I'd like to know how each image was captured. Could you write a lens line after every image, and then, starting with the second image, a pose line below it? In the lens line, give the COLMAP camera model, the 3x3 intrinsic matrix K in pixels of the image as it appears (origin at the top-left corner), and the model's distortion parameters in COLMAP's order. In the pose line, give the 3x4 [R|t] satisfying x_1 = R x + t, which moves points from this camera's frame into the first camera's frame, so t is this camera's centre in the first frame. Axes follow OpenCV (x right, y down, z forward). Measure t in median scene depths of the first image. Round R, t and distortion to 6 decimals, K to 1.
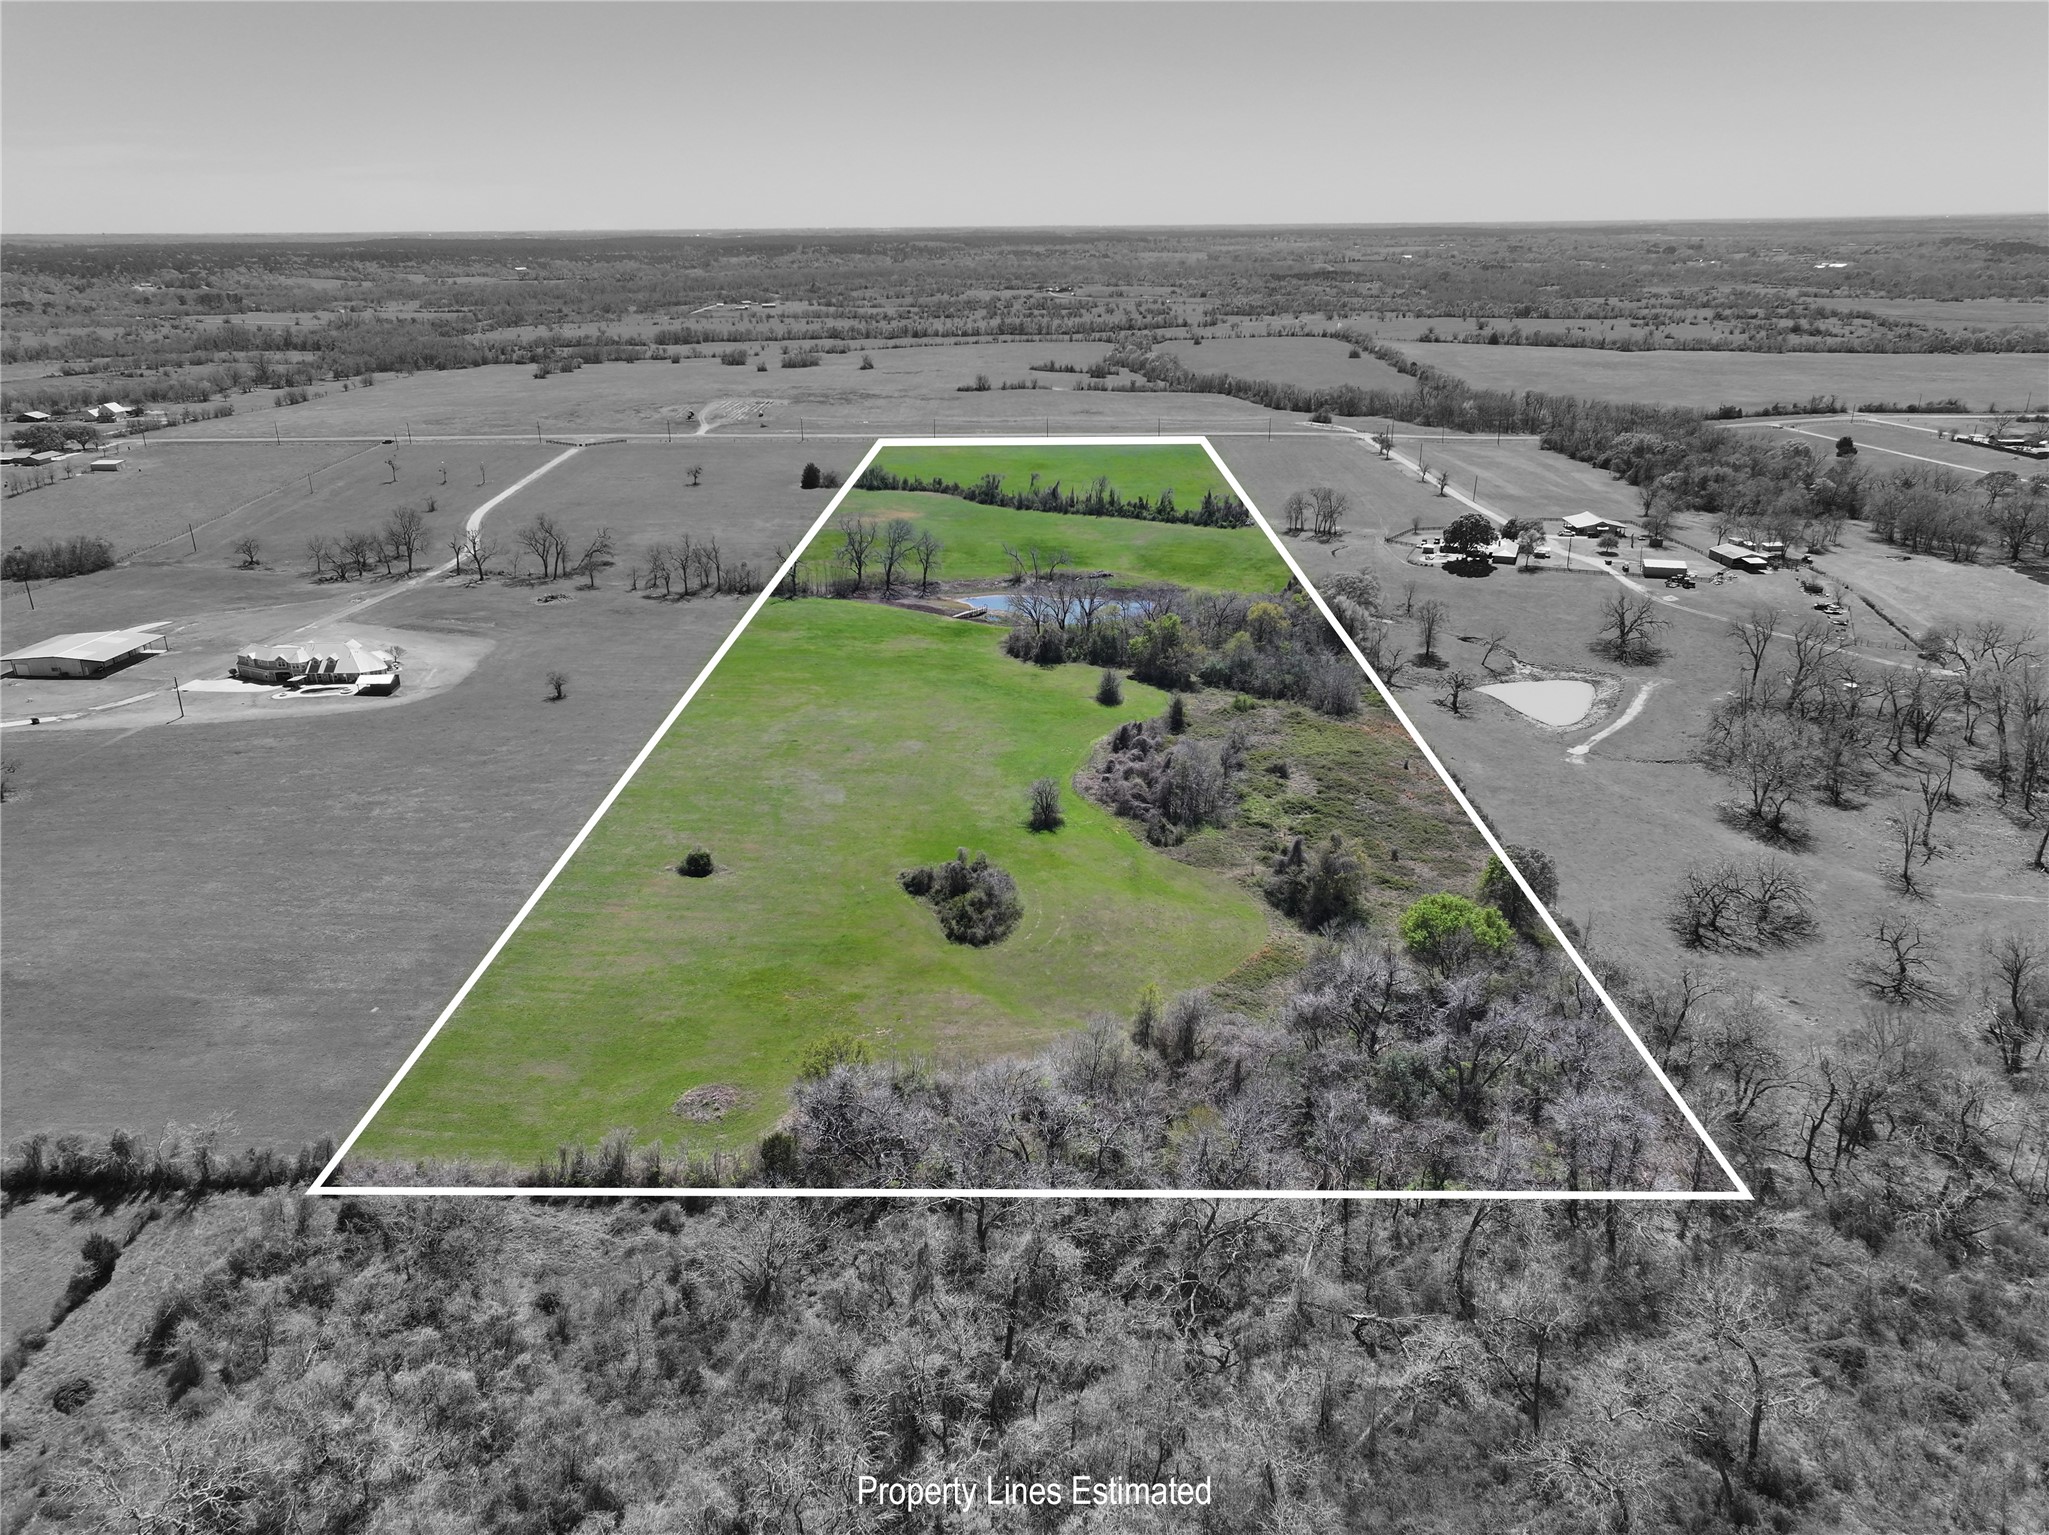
lens RADIAL K [[1435.5, 0, 1025.7], [0, 1435.5, 773.1], [0, 0, 1]] dist [0.000742, 0.014225]
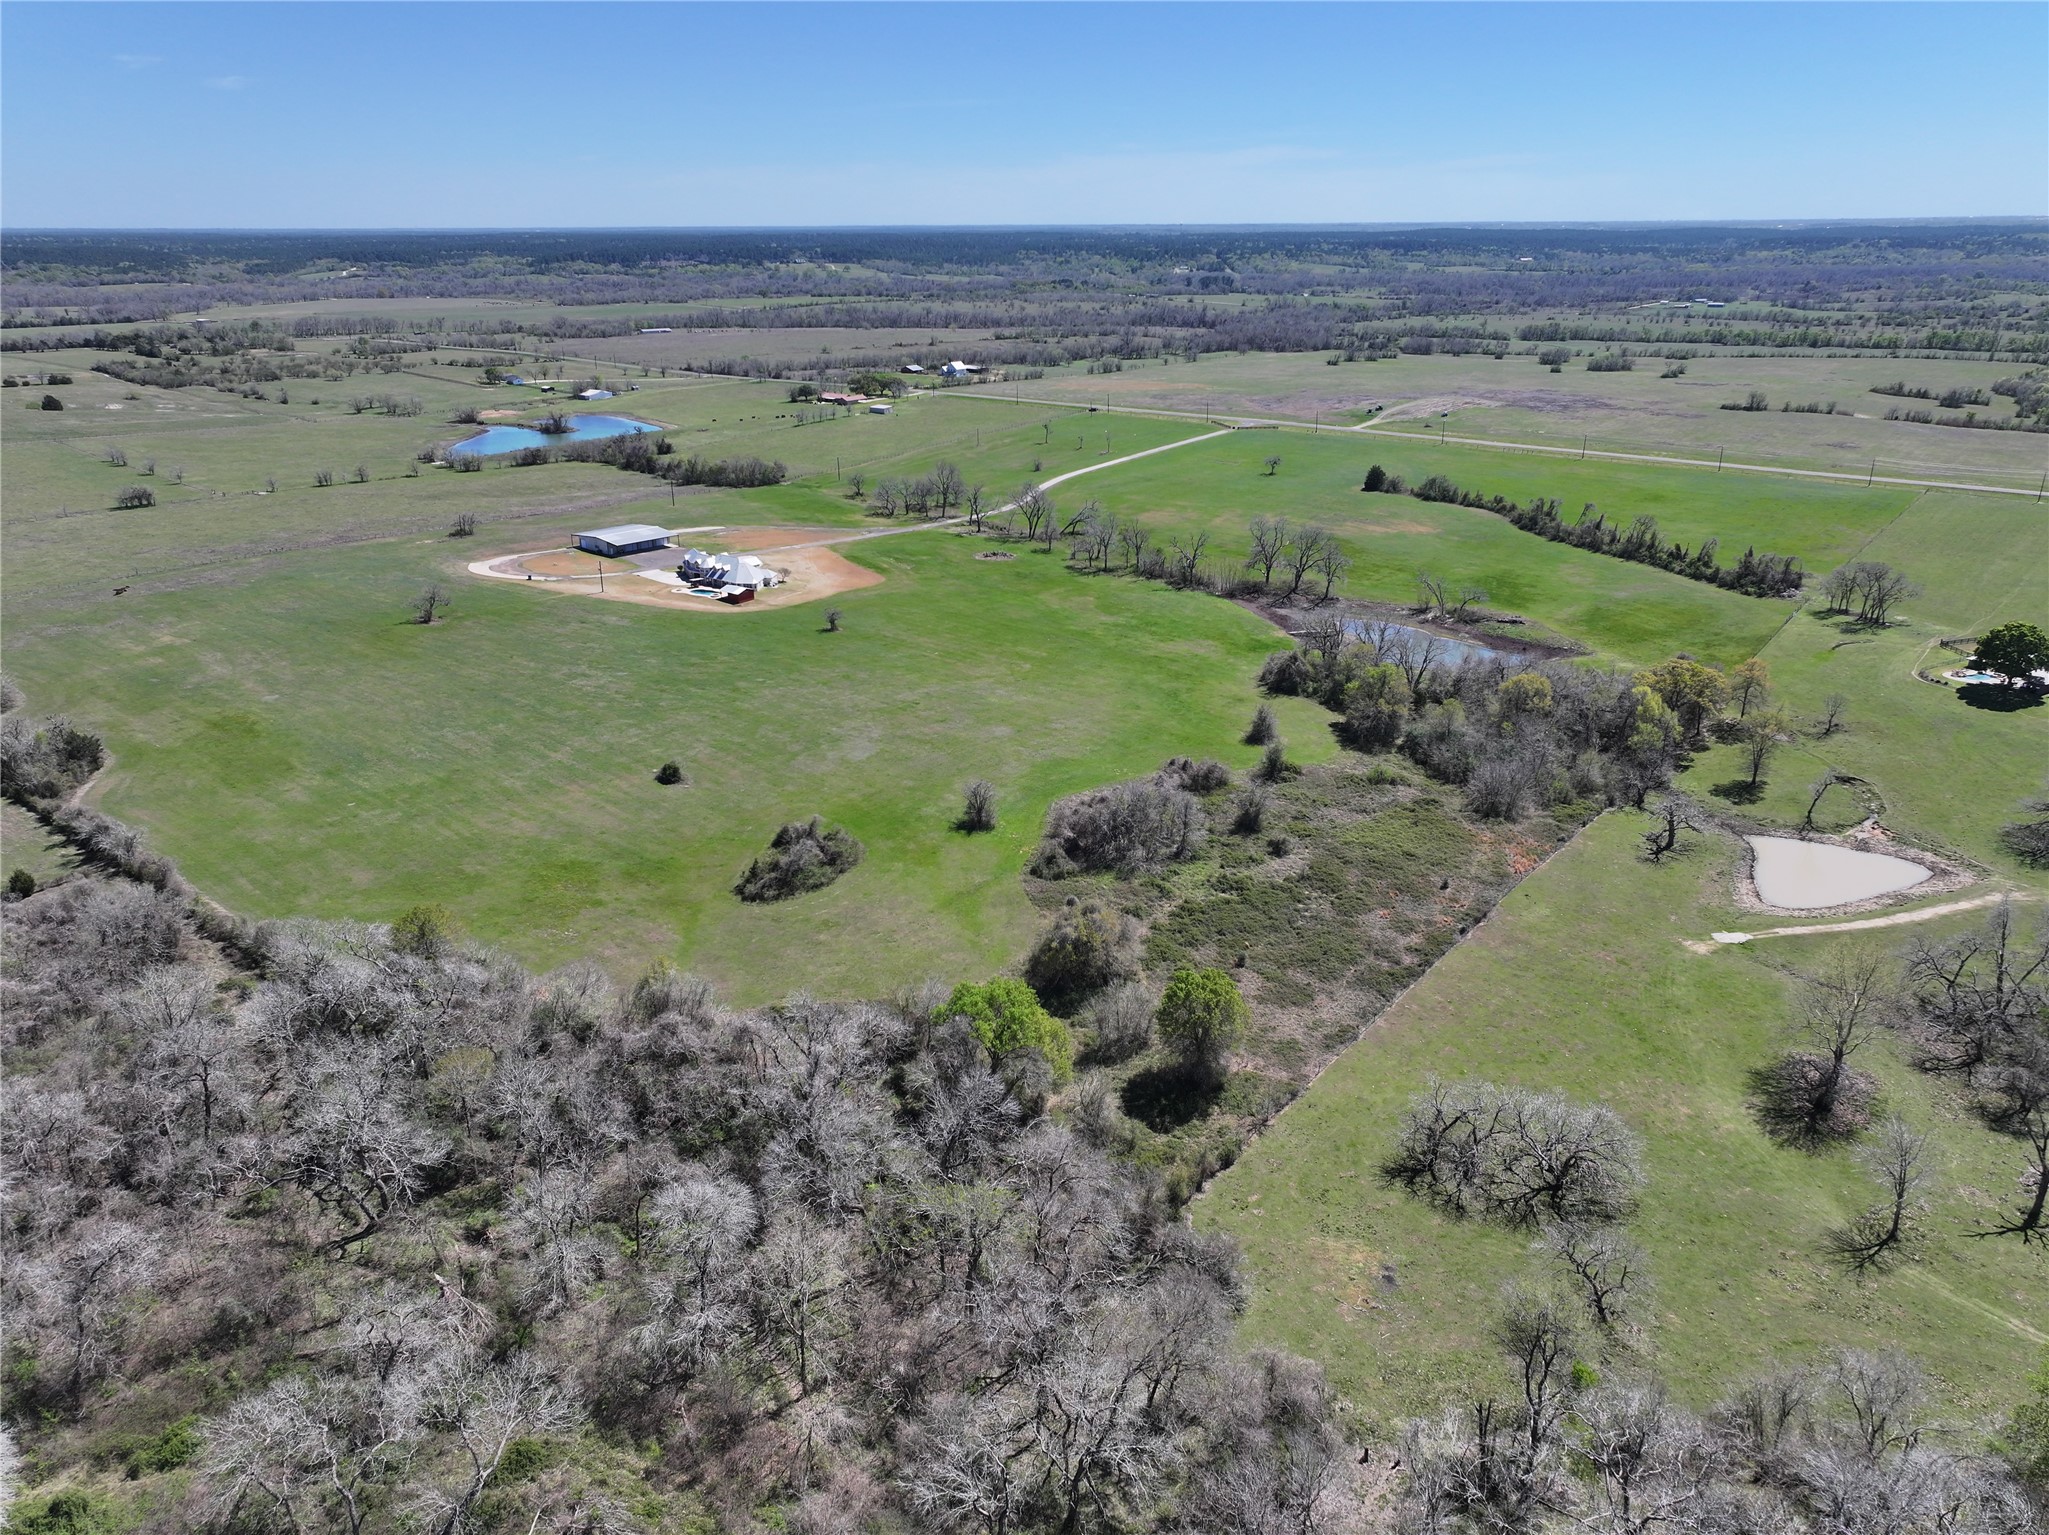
lens RADIAL K [[1435.5, 0, 1025.7], [0, 1435.5, 773.1], [0, 0, 1]] dist [0.000742, 0.014225]
pose [[0.772443, 0.232496, -0.590997, 0.285660], [-0.228924, 0.969953, 0.082370, -0.041155], [0.592390, 0.071667, 0.802457, 0.103097]]
